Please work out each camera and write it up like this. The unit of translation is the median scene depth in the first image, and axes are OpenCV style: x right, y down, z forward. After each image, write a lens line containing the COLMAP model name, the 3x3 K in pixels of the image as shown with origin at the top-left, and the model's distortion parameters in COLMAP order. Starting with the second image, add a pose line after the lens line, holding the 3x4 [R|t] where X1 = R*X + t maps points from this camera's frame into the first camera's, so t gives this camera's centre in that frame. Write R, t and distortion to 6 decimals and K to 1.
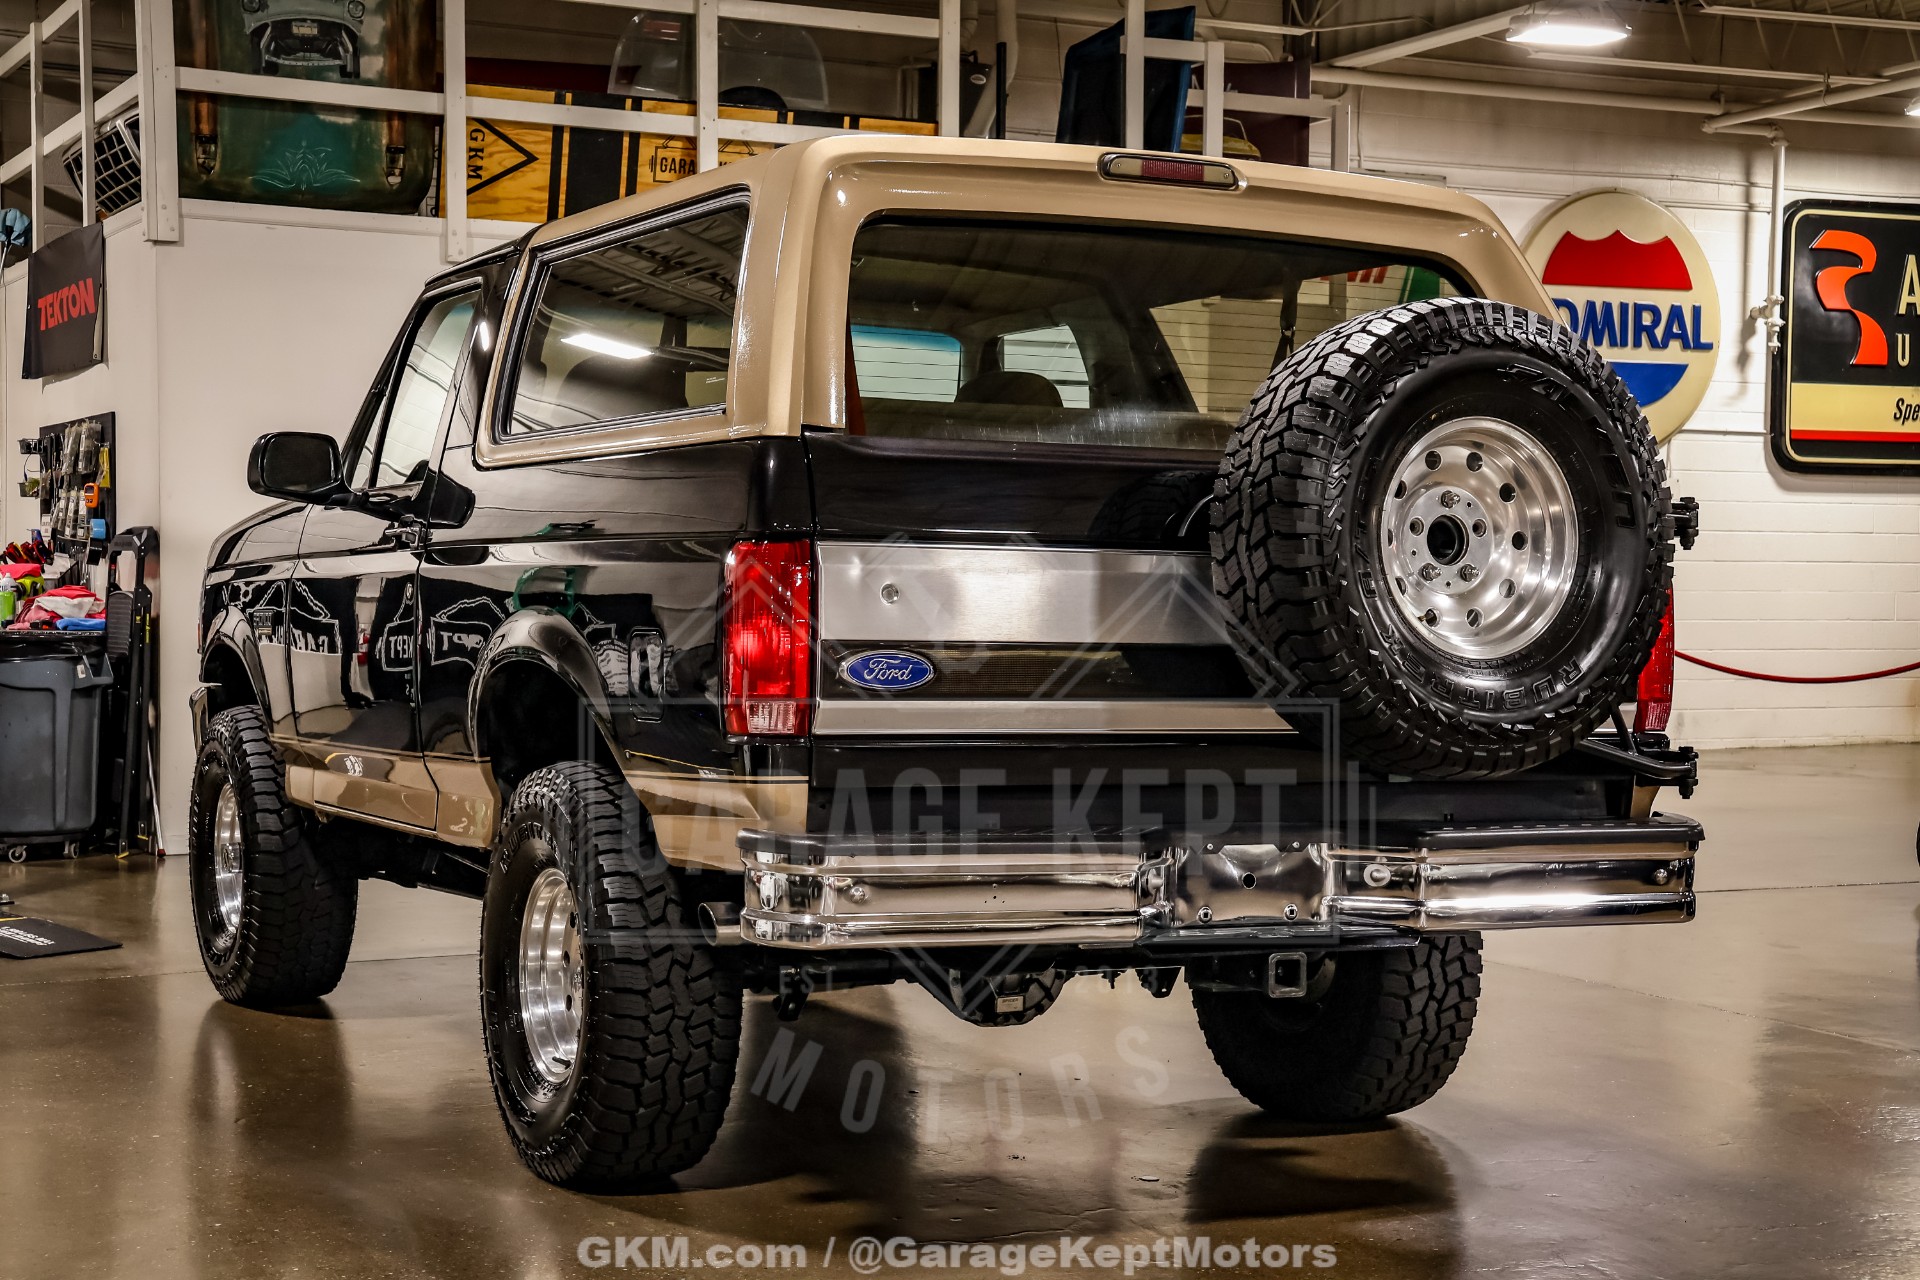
lens RADIAL K [[3068.2, 0, 939.4], [0, 3068.2, 642.3], [0, 0, 1]] dist [0.067078, 1.133409]
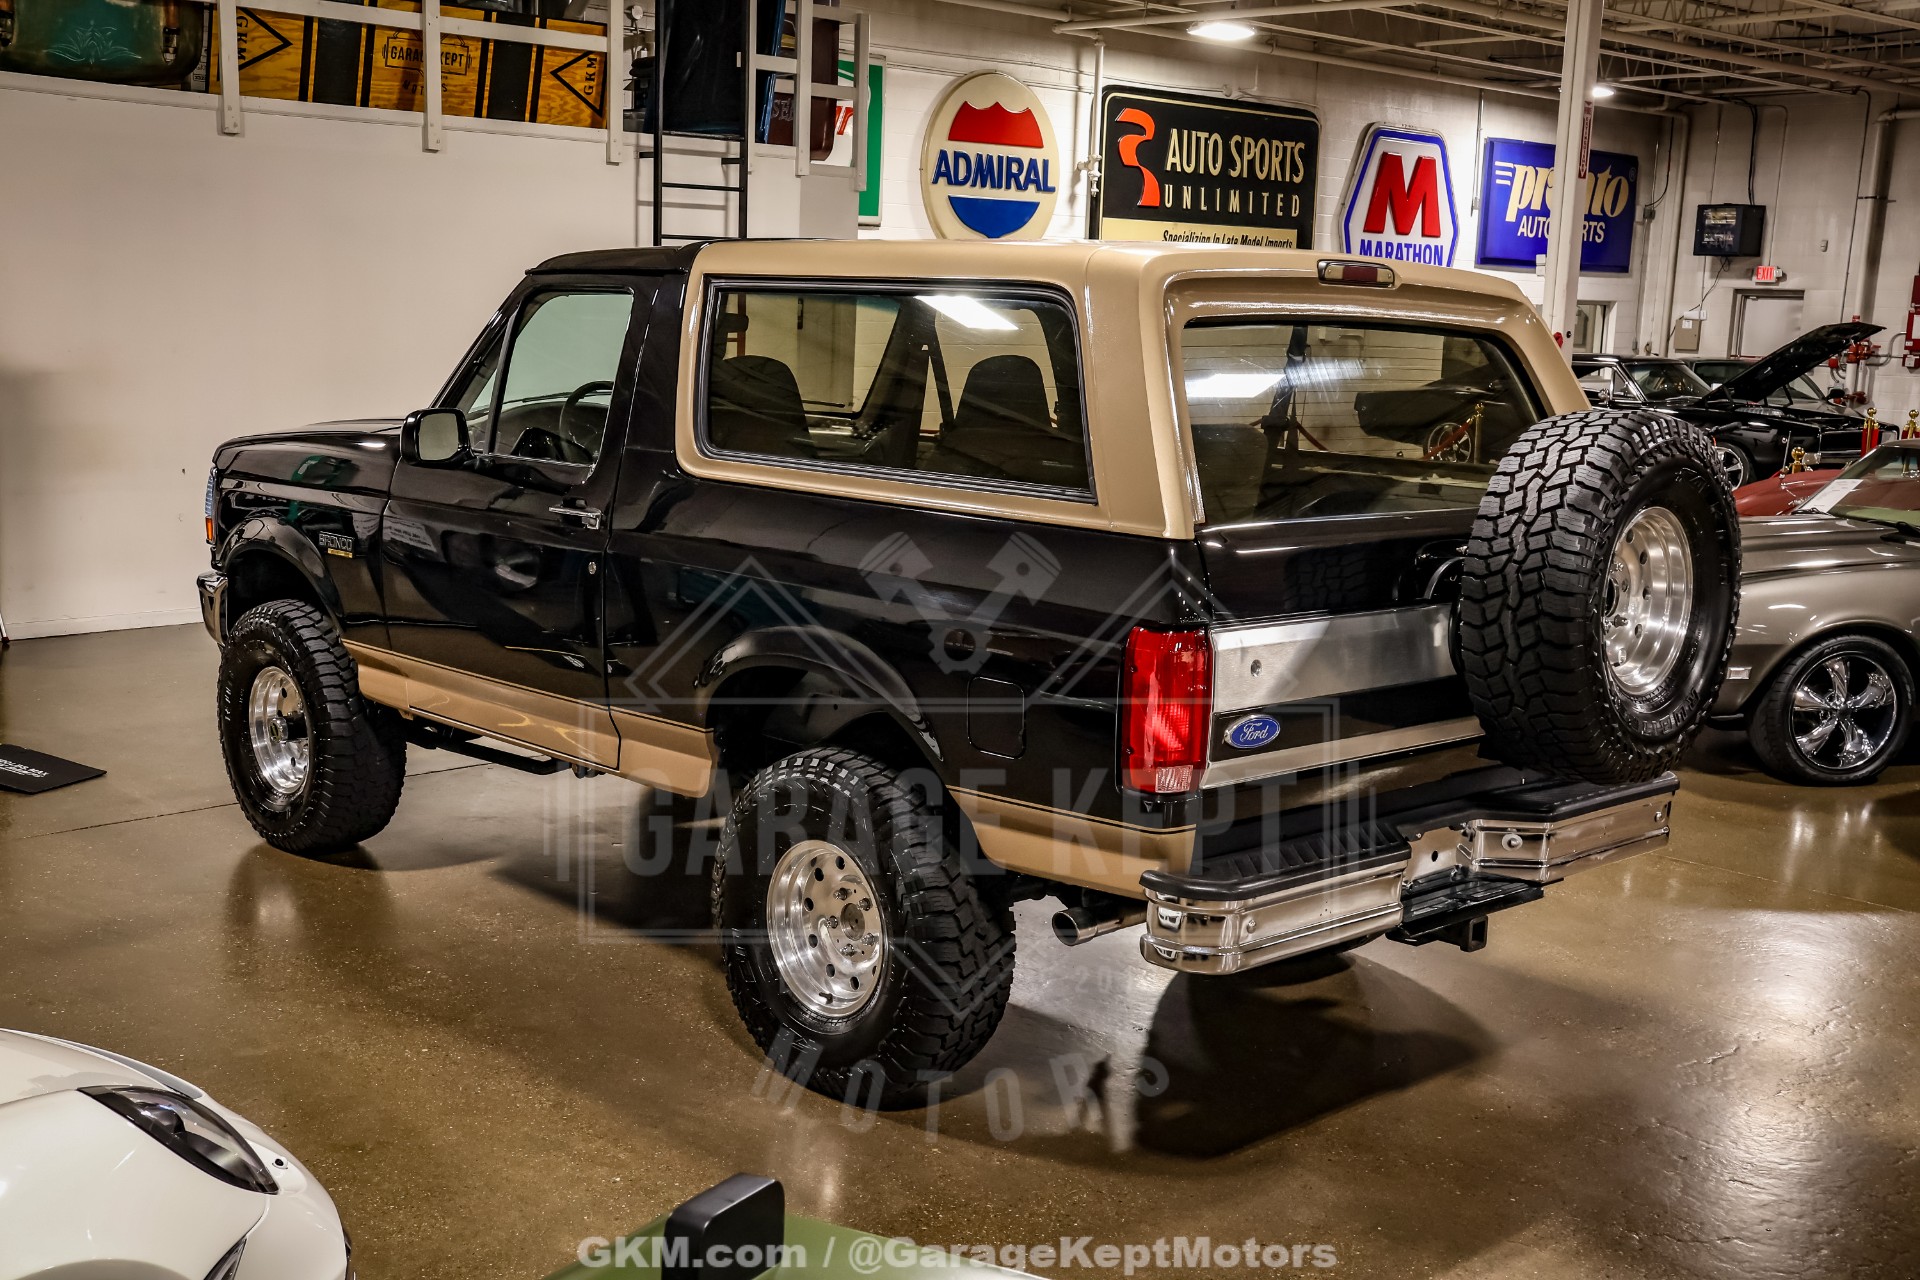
lens RADIAL K [[2192.4, 0, 953.2], [0, 2192.4, 642.6], [0, 0, 1]] dist [-0.026915, 0.307248]
pose [[0.952500, -0.026088, 0.303420, -0.146621], [-0.019592, 0.989011, 0.146538, -0.056197], [-0.303908, -0.145522, 0.941522, 0.087217]]
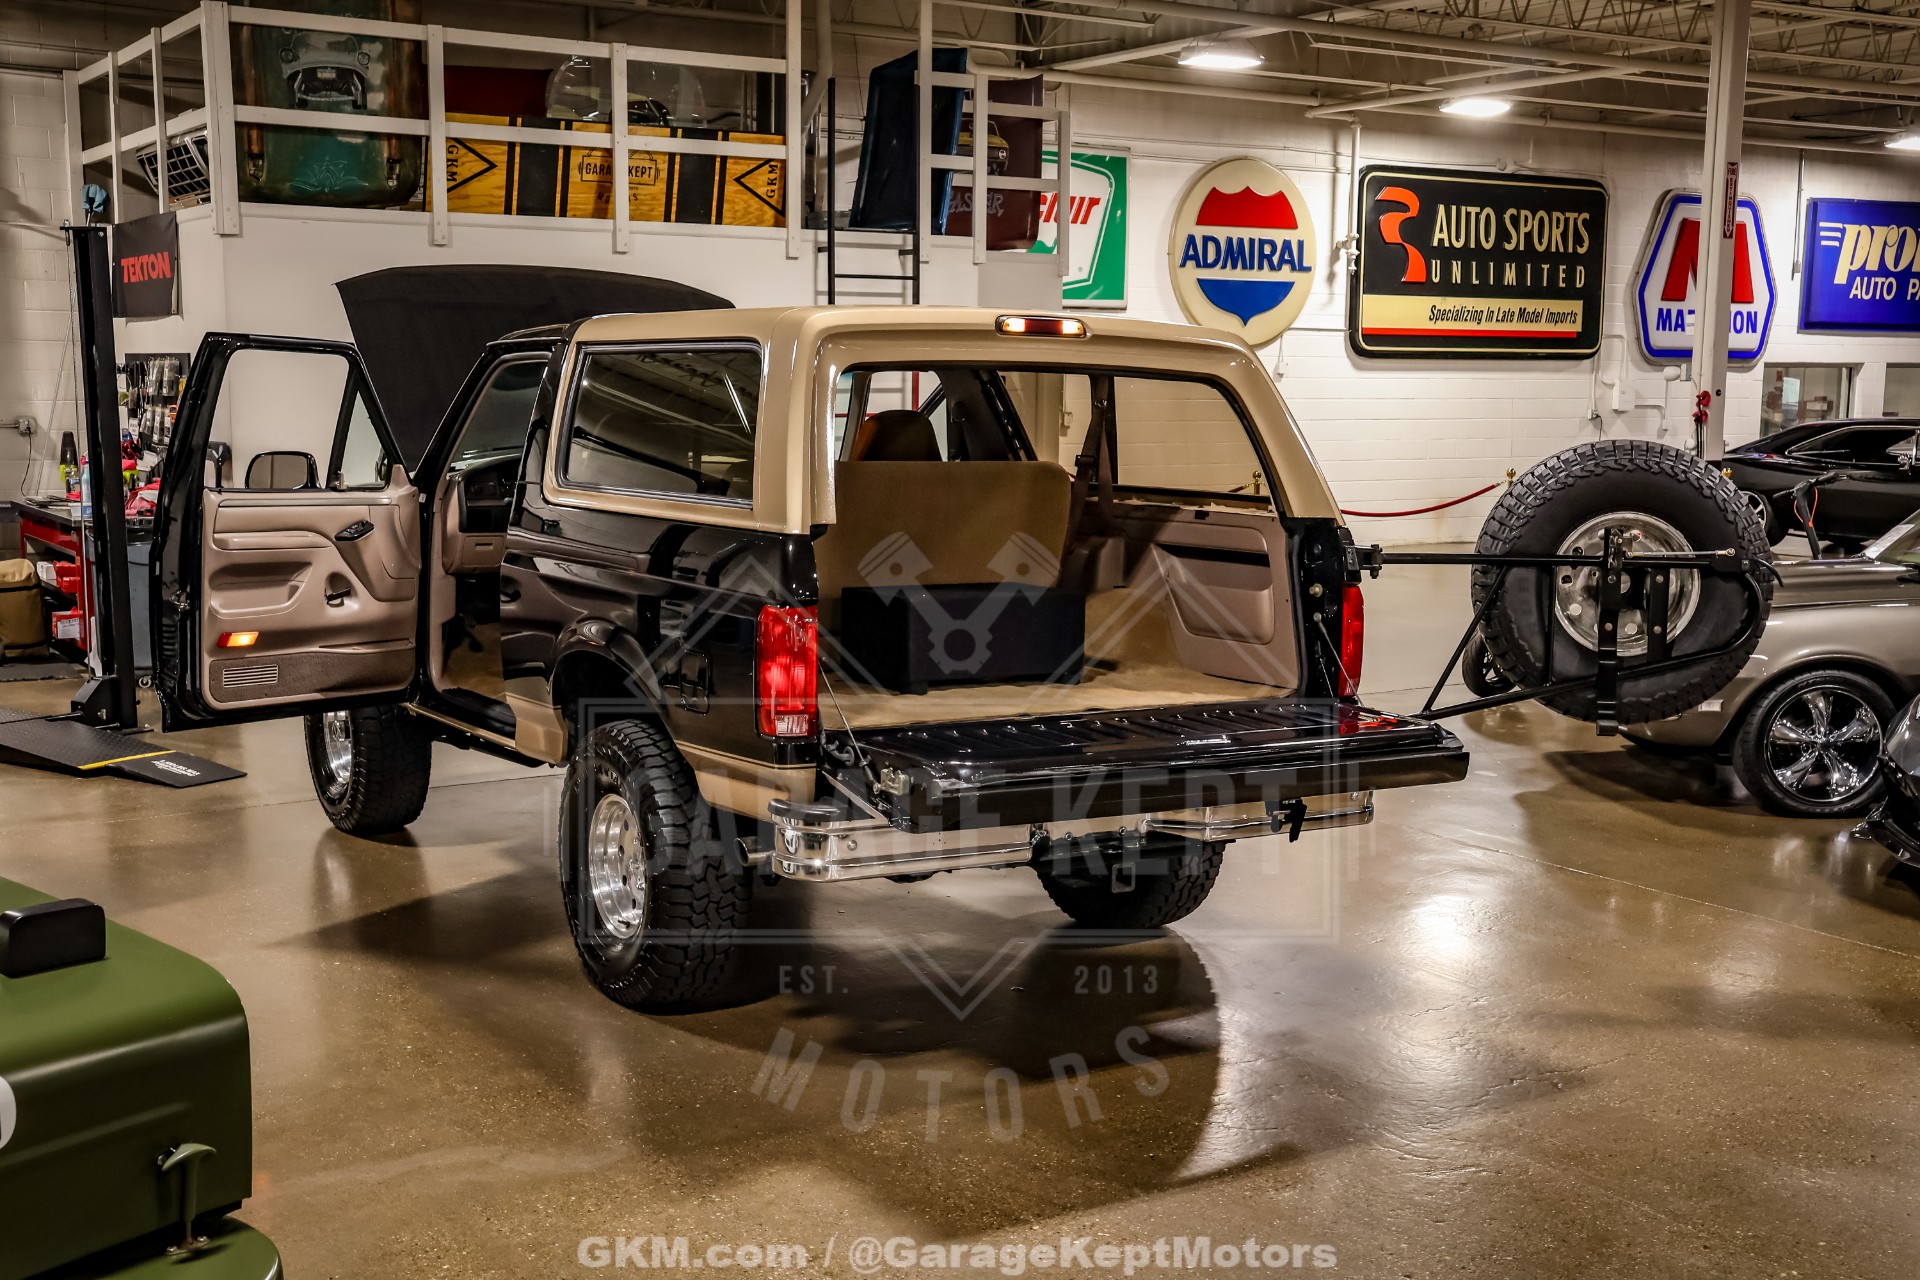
lens RADIAL K [[2248.6, 0, 939.5], [0, 2248.6, 640.0], [0, 0, 1]] dist [-0.007667, 0.291758]
pose [[0.995198, -0.011248, 0.097239, -0.033251], [0.001233, 0.994738, 0.102447, -0.048084], [-0.097879, -0.101835, 0.989974, -0.031280]]
